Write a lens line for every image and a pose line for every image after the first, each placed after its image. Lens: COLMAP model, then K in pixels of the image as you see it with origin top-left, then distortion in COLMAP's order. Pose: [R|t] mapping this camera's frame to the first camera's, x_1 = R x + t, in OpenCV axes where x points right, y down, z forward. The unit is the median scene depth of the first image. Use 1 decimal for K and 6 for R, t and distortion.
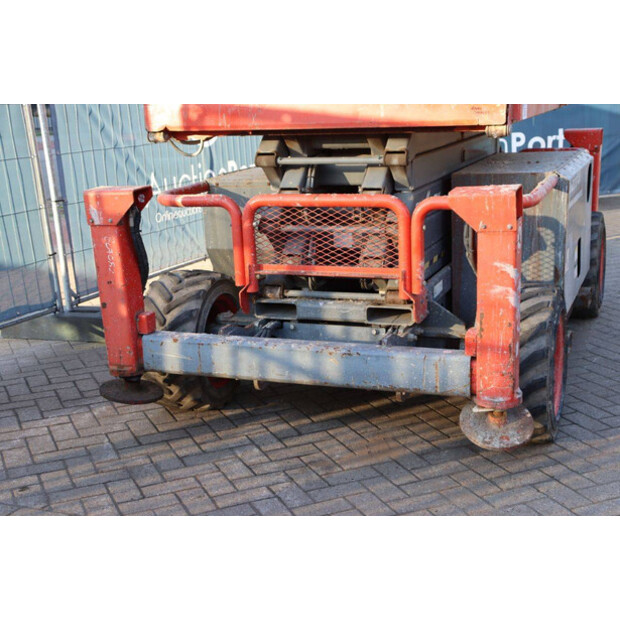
lens RADIAL K [[918.0, 0, 310.0], [0, 918.0, 310.0], [0, 0, 1]] dist [0.025656, 0.019451]
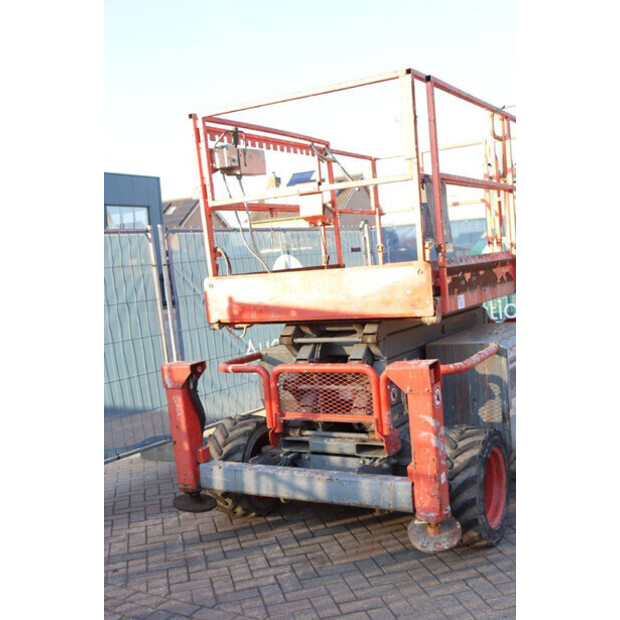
lens RADIAL K [[712.9, 0, 310.0], [0, 712.9, 310.0], [0, 0, 1]] dist [-0.028698, 0.004349]
pose [[0.985292, -0.031683, -0.167916, 0.181809], [0.003915, 0.986588, -0.163181, -0.027013], [0.170834, 0.160124, 0.972202, -0.094596]]
